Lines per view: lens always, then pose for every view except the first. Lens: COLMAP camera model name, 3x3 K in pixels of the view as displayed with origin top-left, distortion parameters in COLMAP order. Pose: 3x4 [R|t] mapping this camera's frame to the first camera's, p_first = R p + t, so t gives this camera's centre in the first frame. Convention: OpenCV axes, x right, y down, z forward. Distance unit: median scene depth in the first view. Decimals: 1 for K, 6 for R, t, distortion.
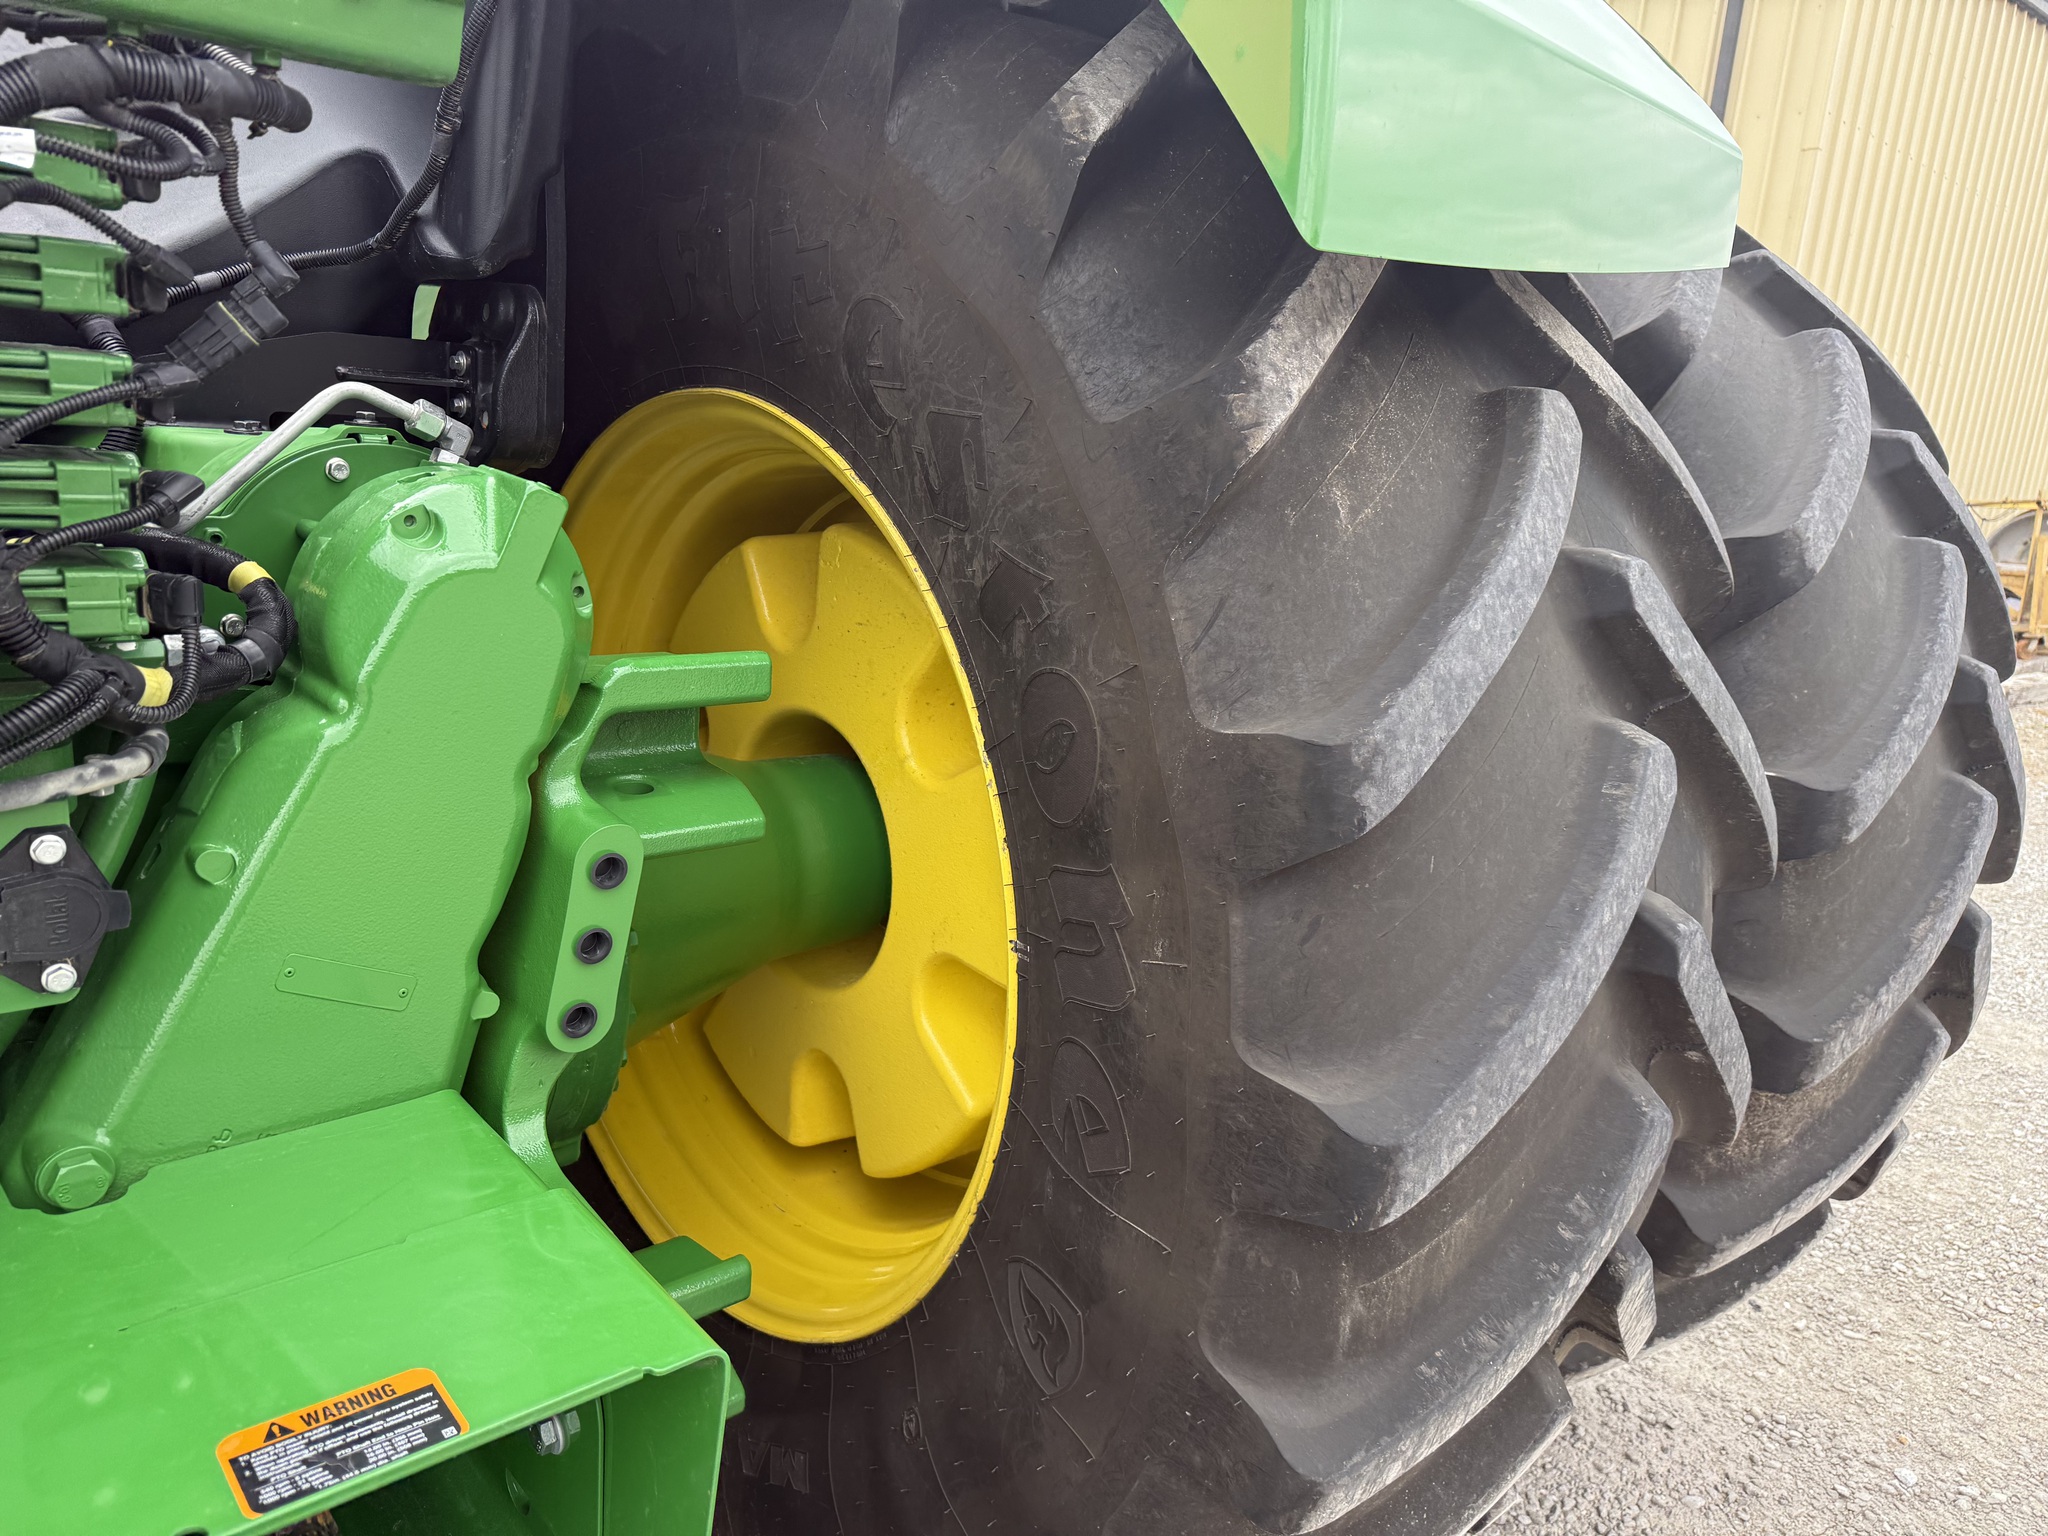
lens RADIAL K [[1432.1, 0, 1018.4], [0, 1432.1, 763.0], [0, 0, 1]] dist [0.014148, -0.023886]
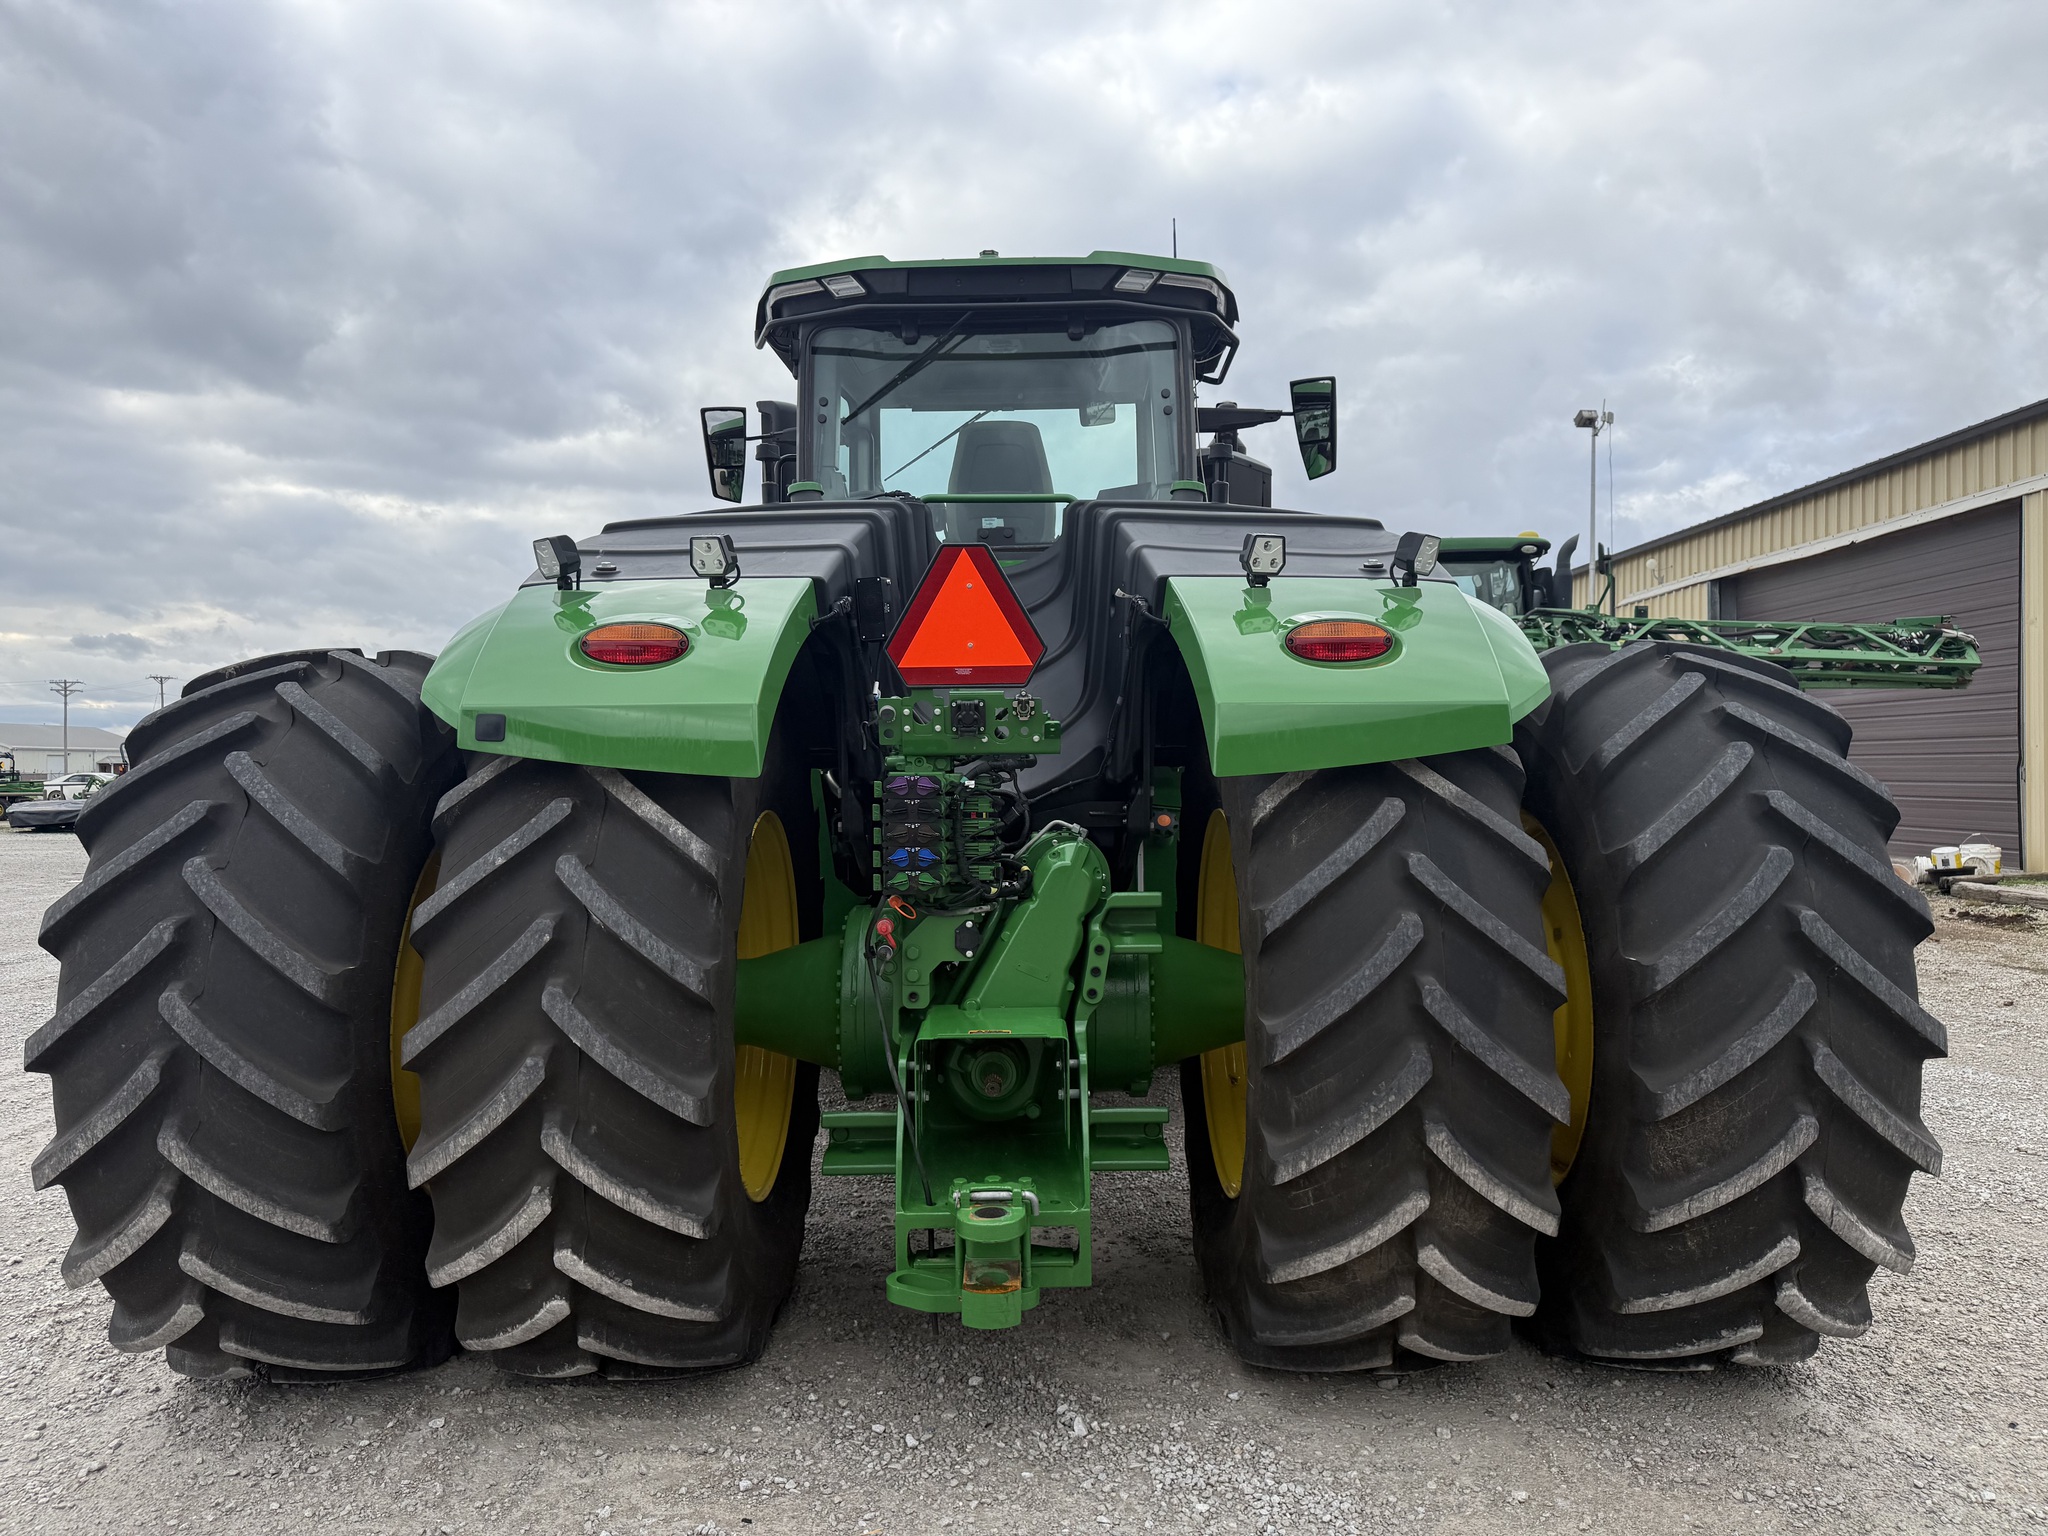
lens RADIAL K [[1432.1, 0, 1018.4], [0, 1432.1, 763.0], [0, 0, 1]] dist [0.014148, -0.023886]
pose [[0.734370, -0.081172, -0.673878, 1.858805], [-0.097090, 0.970051, -0.222654, 0.405006], [0.671770, 0.228937, 0.704495, -1.626172]]
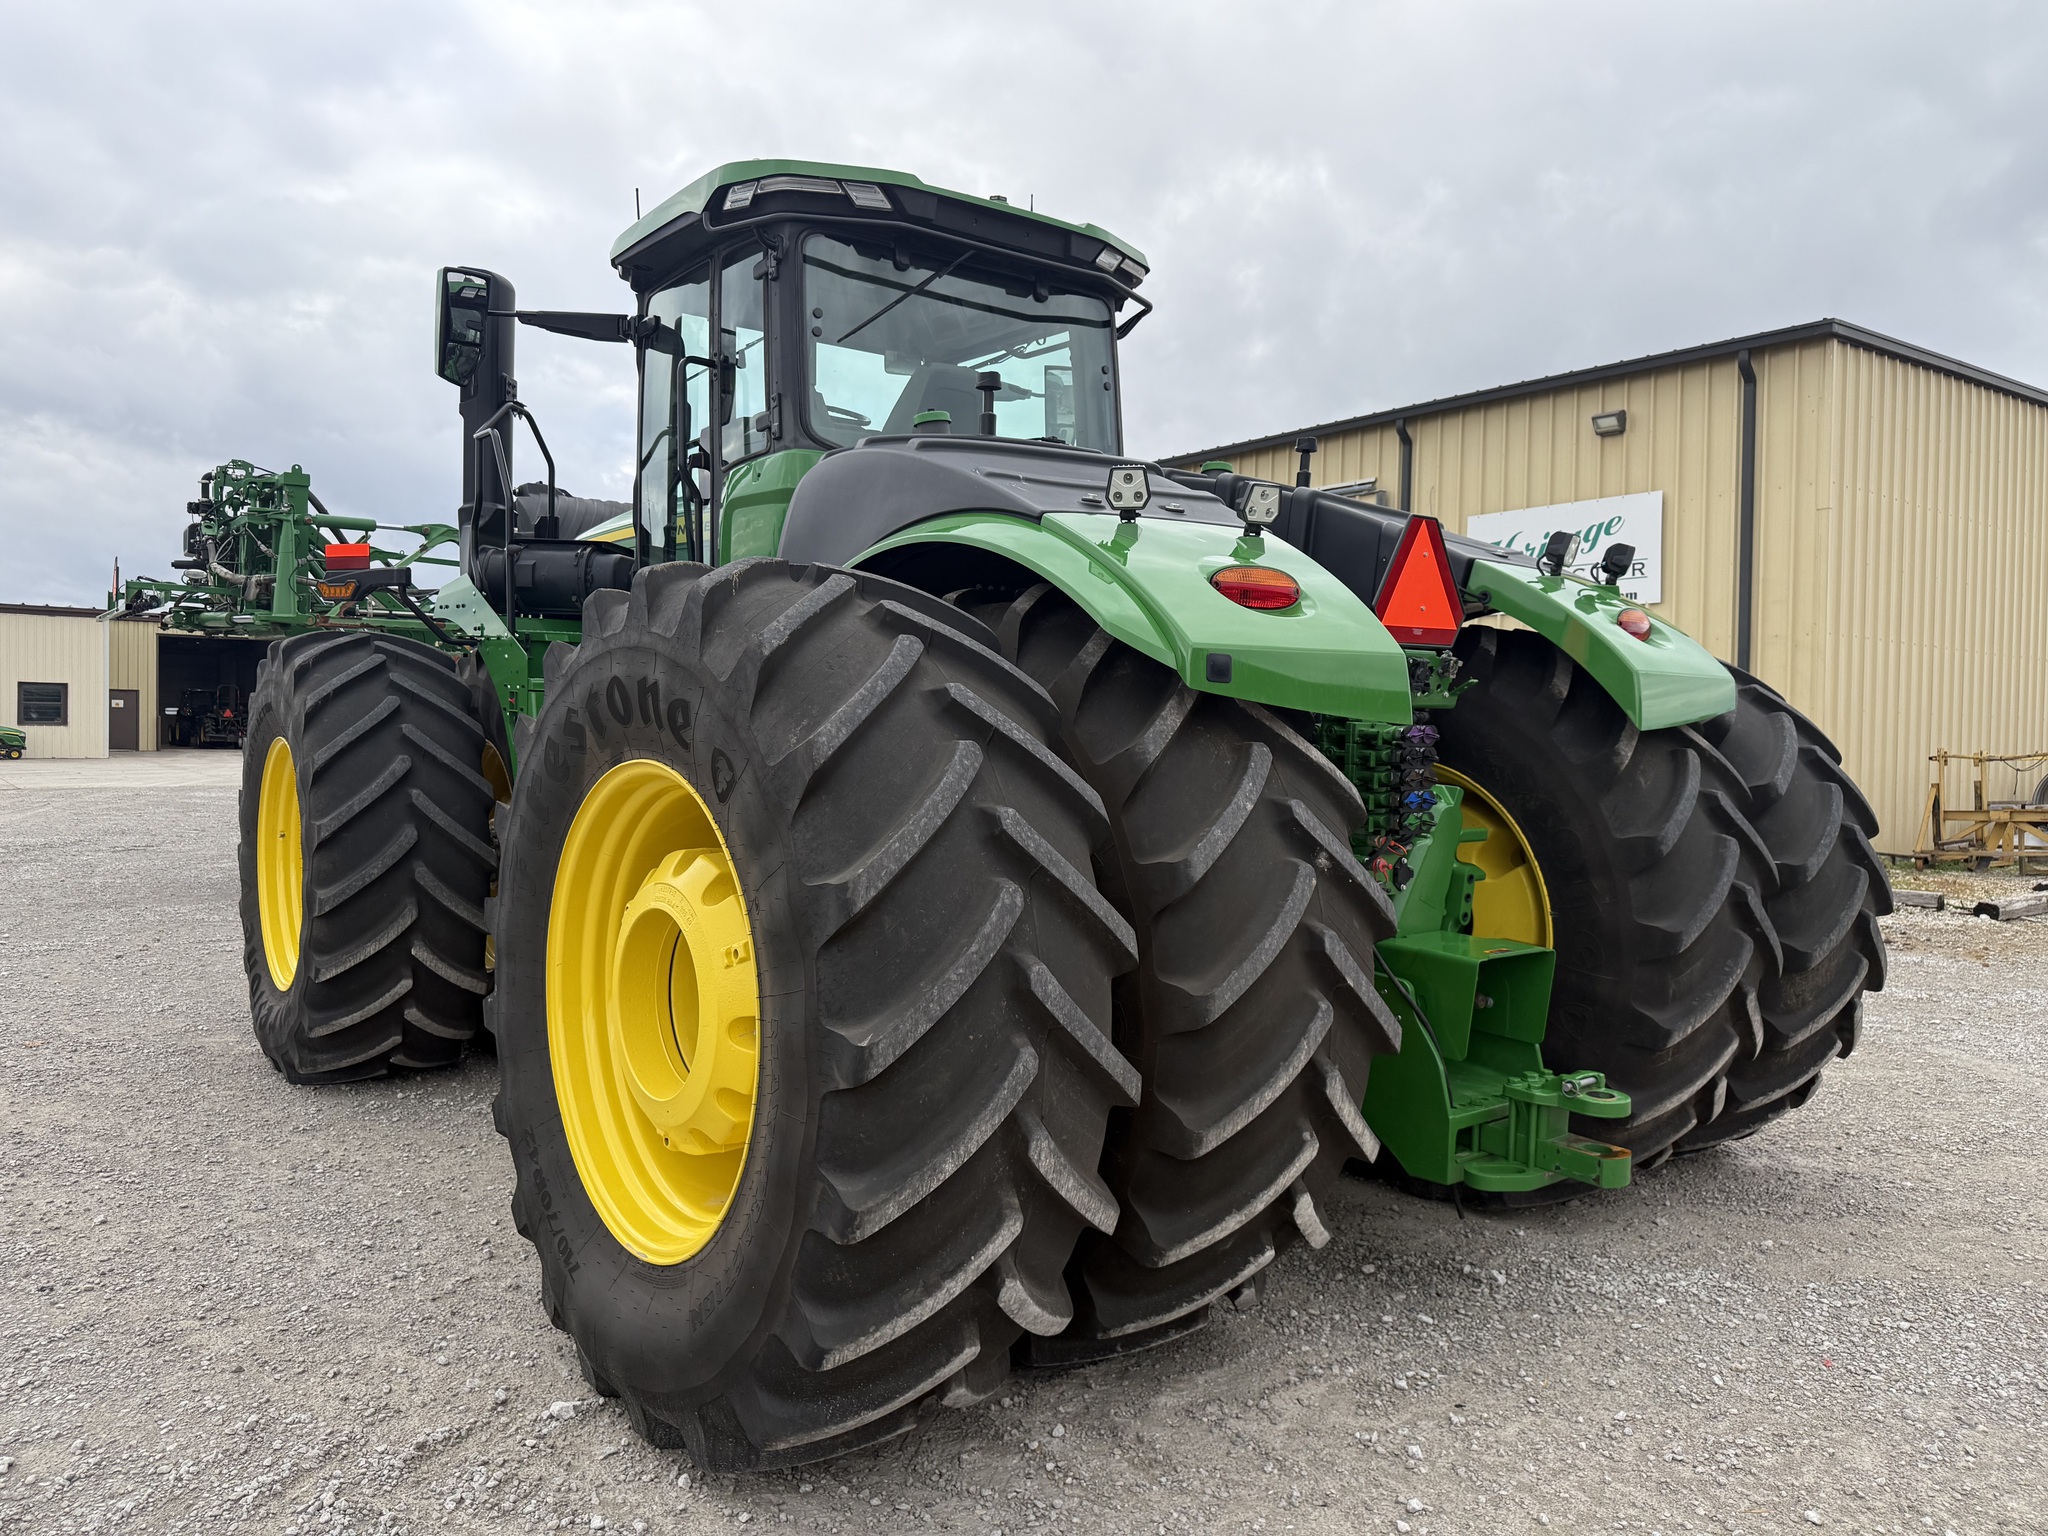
lens RADIAL K [[1432.1, 0, 1018.4], [0, 1432.1, 763.0], [0, 0, 1]] dist [0.014148, -0.023886]
pose [[0.996355, -0.058922, -0.061688, -1.231272], [0.044629, 0.976314, -0.211703, 0.528571], [0.072701, 0.208178, 0.975385, -2.979121]]
